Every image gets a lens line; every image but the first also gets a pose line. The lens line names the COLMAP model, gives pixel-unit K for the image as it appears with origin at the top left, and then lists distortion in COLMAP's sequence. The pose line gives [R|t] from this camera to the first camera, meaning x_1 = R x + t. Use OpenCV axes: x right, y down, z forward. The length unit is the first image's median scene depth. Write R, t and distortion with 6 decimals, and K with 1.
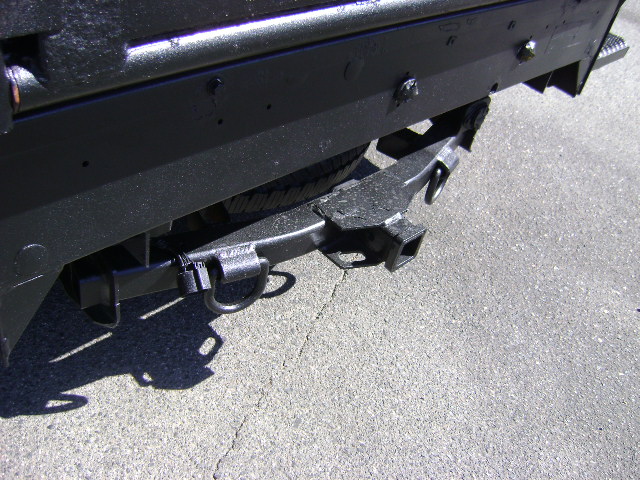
lens RADIAL K [[662.6, 0, 320.0], [0, 662.6, 240.0], [0, 0, 1]] dist [-0.139591, 0.061386]
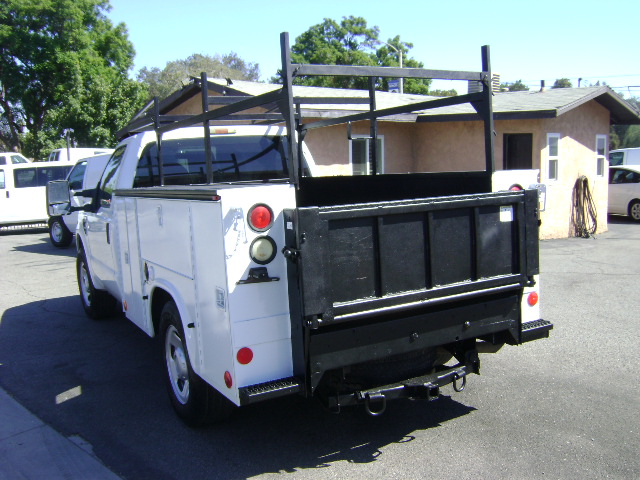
lens RADIAL K [[662.6, 0, 320.0], [0, 662.6, 240.0], [0, 0, 1]] dist [-0.139591, 0.061386]
pose [[0.932980, -0.192692, -0.304002, 0.741096], [-0.010045, 0.830352, -0.557148, 1.178679], [0.359787, 0.522862, 0.772767, -1.961898]]
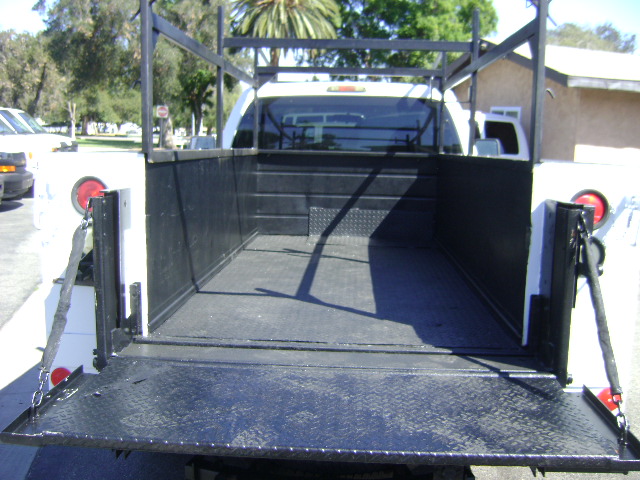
lens RADIAL K [[662.6, 0, 320.0], [0, 662.6, 240.0], [0, 0, 1]] dist [-0.139591, 0.061386]
pose [[0.664462, -0.052165, -0.745499, 1.620113], [-0.395029, 0.822289, -0.409626, 0.142076], [0.634384, 0.566675, 0.525773, -0.398508]]
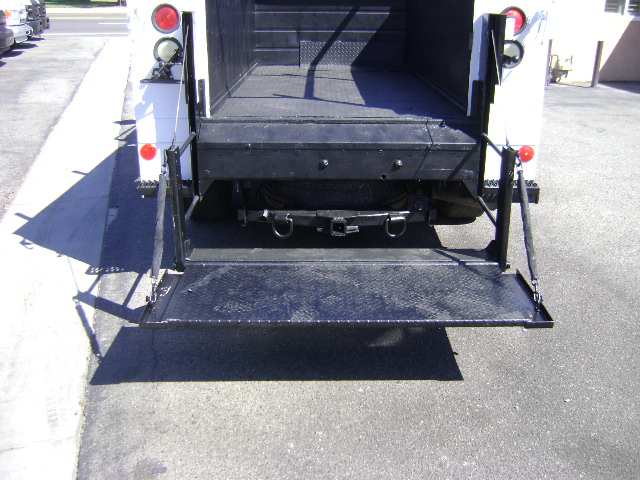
lens RADIAL K [[662.6, 0, 320.0], [0, 662.6, 240.0], [0, 0, 1]] dist [-0.139591, 0.061386]
pose [[0.700305, 0.082099, -0.709107, 2.216979], [-0.352677, 0.903454, -0.243699, 0.820009], [0.620638, 0.420750, 0.661648, -0.918343]]
